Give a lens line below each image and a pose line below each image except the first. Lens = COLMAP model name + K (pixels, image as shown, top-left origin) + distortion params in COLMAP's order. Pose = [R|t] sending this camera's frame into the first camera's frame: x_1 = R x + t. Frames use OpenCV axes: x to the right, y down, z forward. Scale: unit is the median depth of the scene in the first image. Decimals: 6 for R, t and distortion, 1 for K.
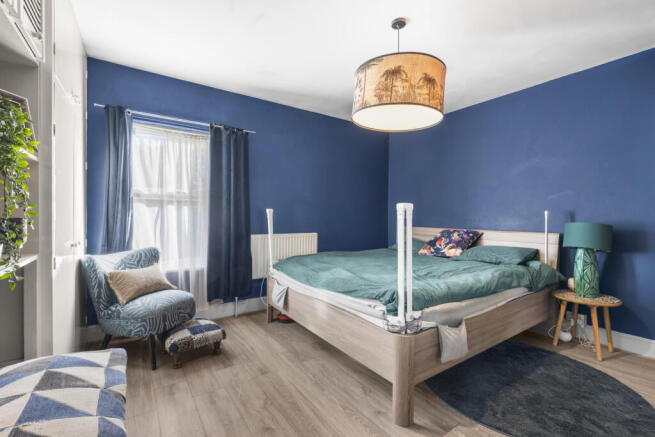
lens RADIAL K [[287.8, 0, 324.8], [0, 287.8, 218.7], [0, 0, 1]] dist [-0.011244, 0.001039]
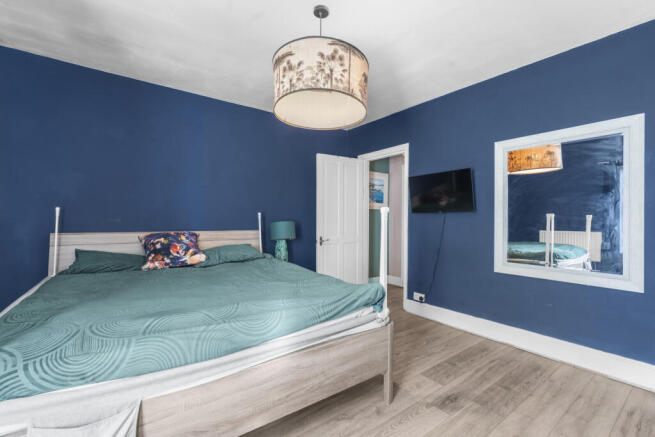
lens RADIAL K [[287.8, 0, 326.8], [0, 287.8, 218.1], [0, 0, 1]] dist [-0.011244, 0.001039]
pose [[-0.029063, -0.001376, 0.999577, -0.492214], [-0.000535, 0.999999, 0.001361, -0.006618], [-0.999577, -0.000495, -0.029064, 0.729257]]
